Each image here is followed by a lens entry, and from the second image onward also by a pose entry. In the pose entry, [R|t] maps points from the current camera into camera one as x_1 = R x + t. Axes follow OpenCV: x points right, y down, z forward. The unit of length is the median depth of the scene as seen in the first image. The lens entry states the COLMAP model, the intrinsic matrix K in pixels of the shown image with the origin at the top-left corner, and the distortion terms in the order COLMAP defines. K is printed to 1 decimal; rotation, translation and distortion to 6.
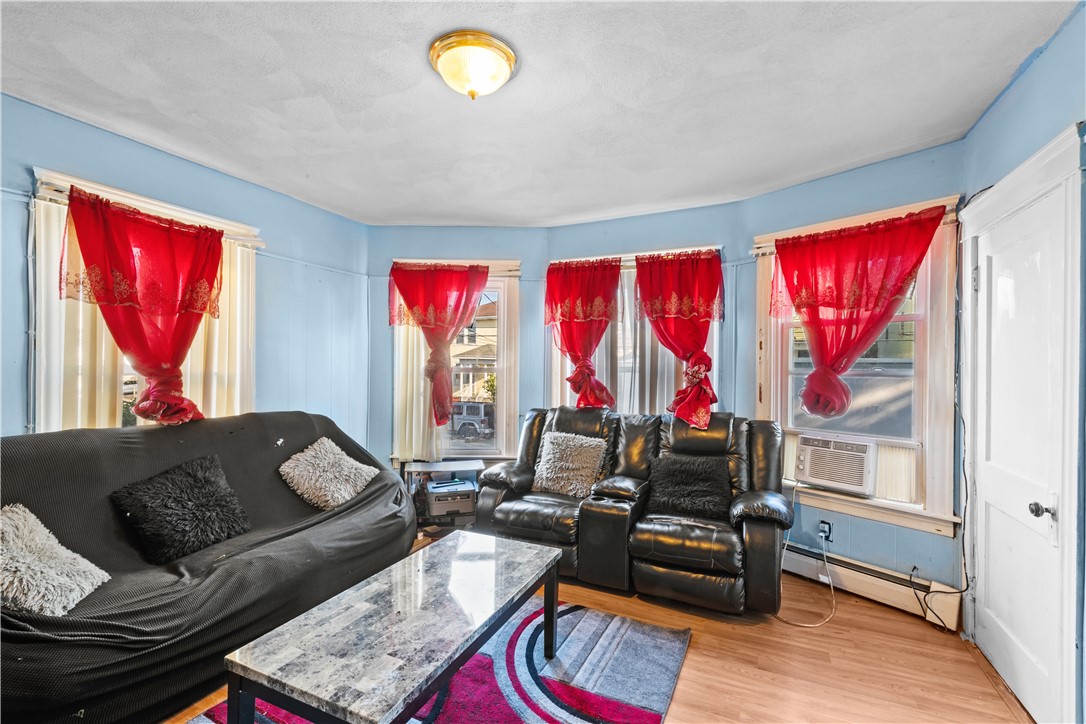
lens RADIAL K [[452.7, 0, 564.9], [0, 452.7, 366.9], [0, 0, 1]] dist [0.000944, 0.000175]
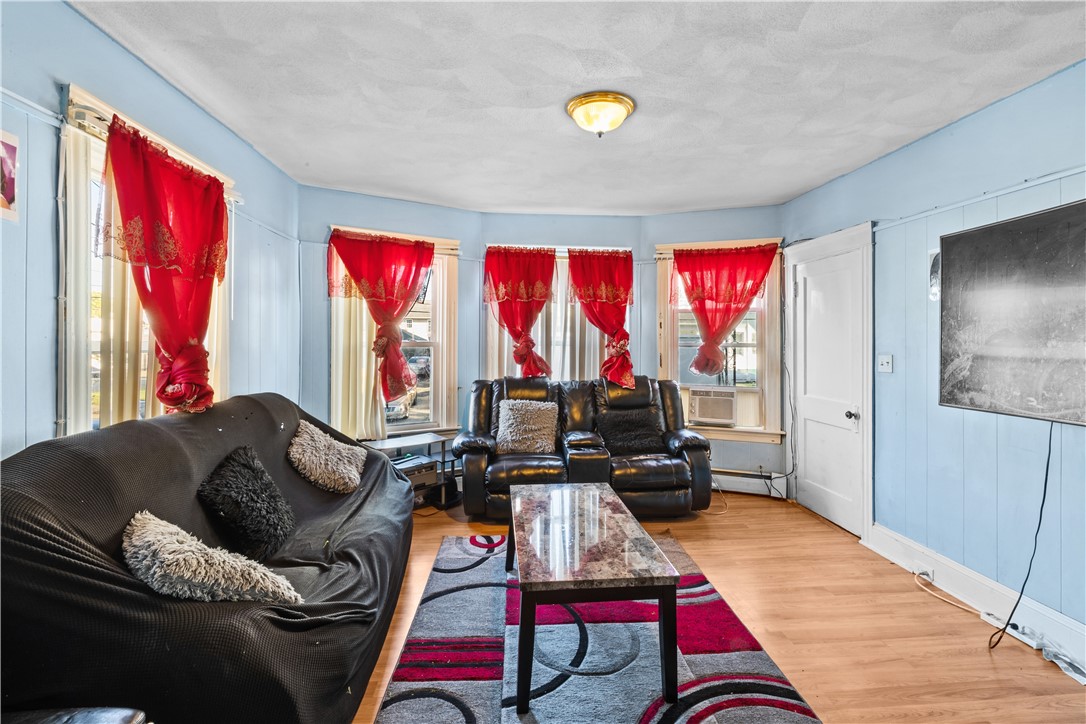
lens RADIAL K [[470.8, 0, 541.4], [0, 470.8, 338.3], [0, 0, 1]] dist [-0.000370, 0.000114]
pose [[0.872029, 0.000255, 0.489454, -0.543627], [0.002261, 0.999987, -0.004548, -0.002433], [-0.489449, 0.005073, 0.872017, -0.053330]]
